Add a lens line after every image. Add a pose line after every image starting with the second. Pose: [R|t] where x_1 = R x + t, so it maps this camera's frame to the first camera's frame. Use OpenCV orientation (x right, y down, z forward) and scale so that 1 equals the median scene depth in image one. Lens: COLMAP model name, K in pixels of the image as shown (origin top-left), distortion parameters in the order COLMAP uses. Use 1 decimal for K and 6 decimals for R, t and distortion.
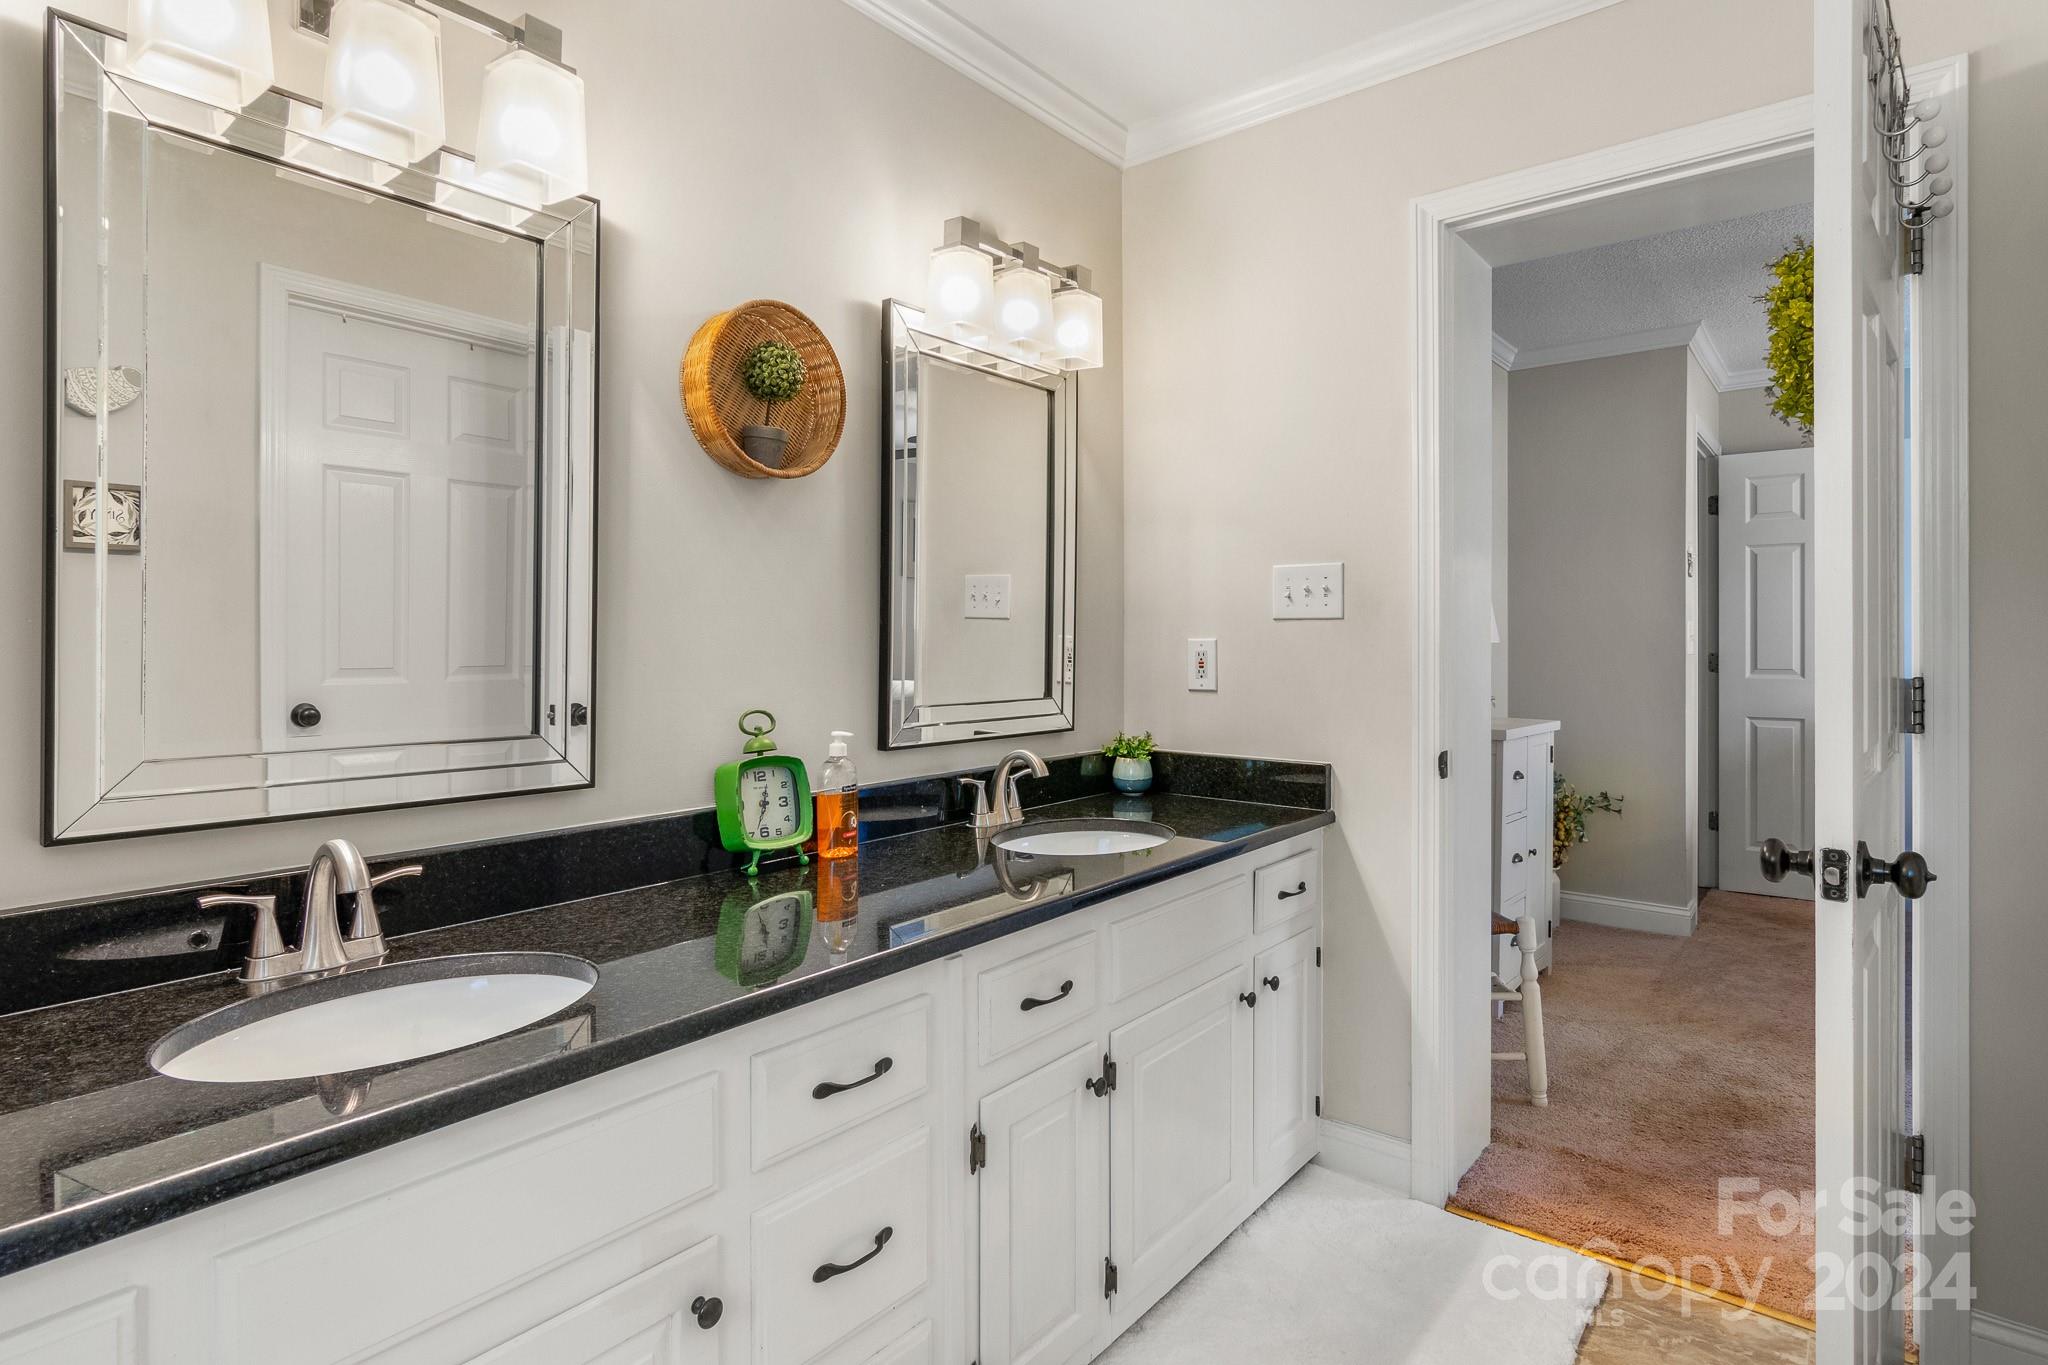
lens RADIAL K [[1057.7, 0, 1030.9], [0, 1057.7, 634.2], [0, 0, 1]] dist [0.001486, 0.000459]
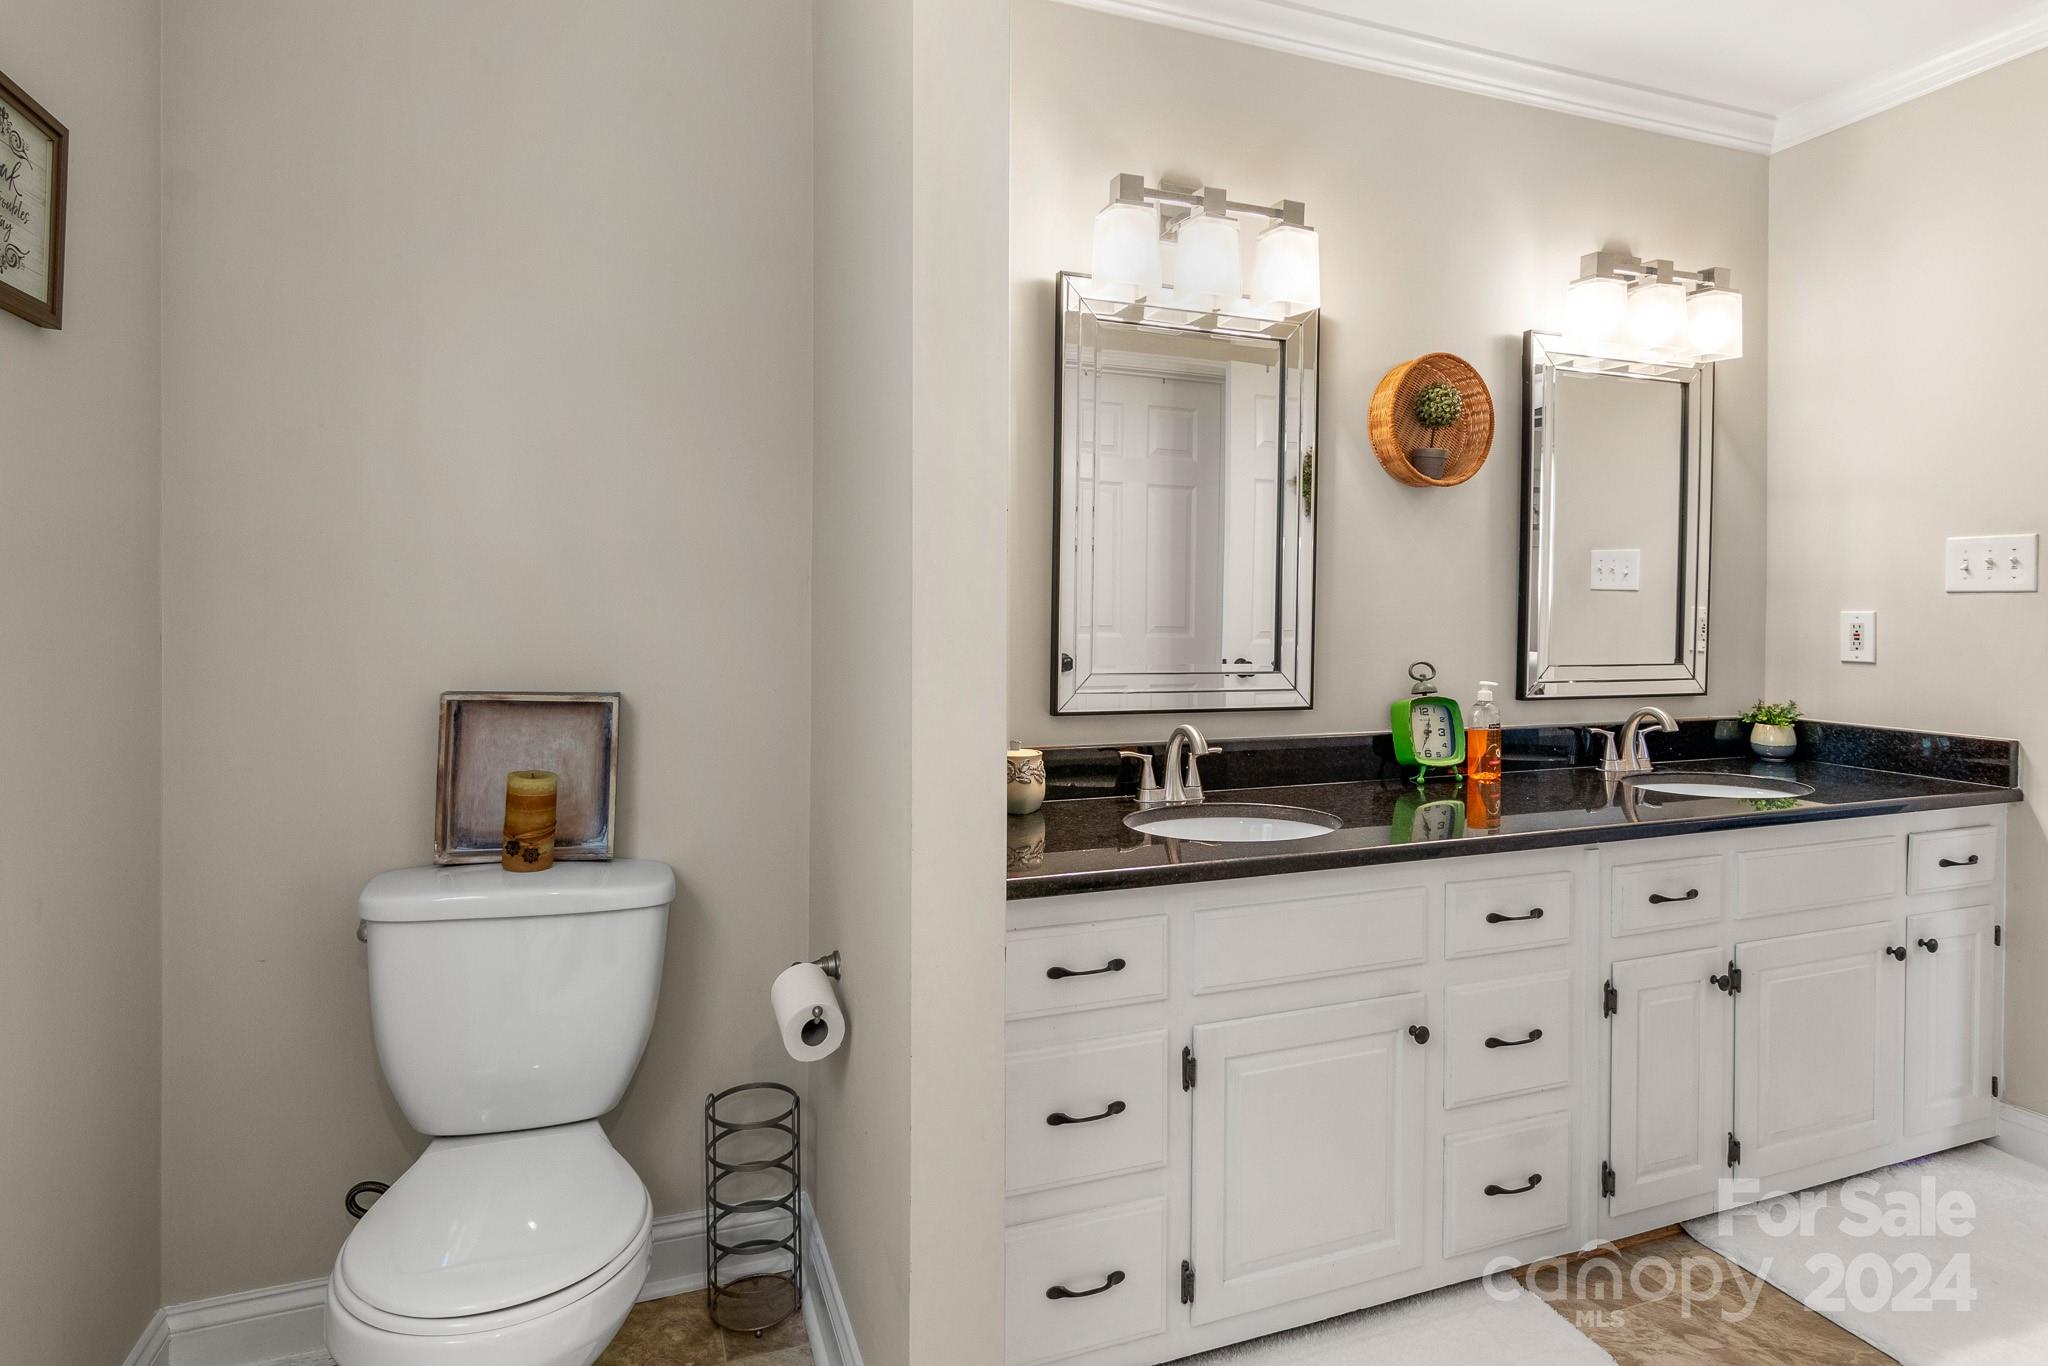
lens RADIAL K [[1087.7, 0, 1024.5], [0, 1087.7, 611.2], [0, 0, 1]] dist [0.000000, 0.001274]
pose [[0.862912, 0.009233, -0.505269, -0.000024], [-0.005025, 0.999940, 0.009689, -0.002334], [0.505329, -0.005822, 0.862907, -0.409711]]
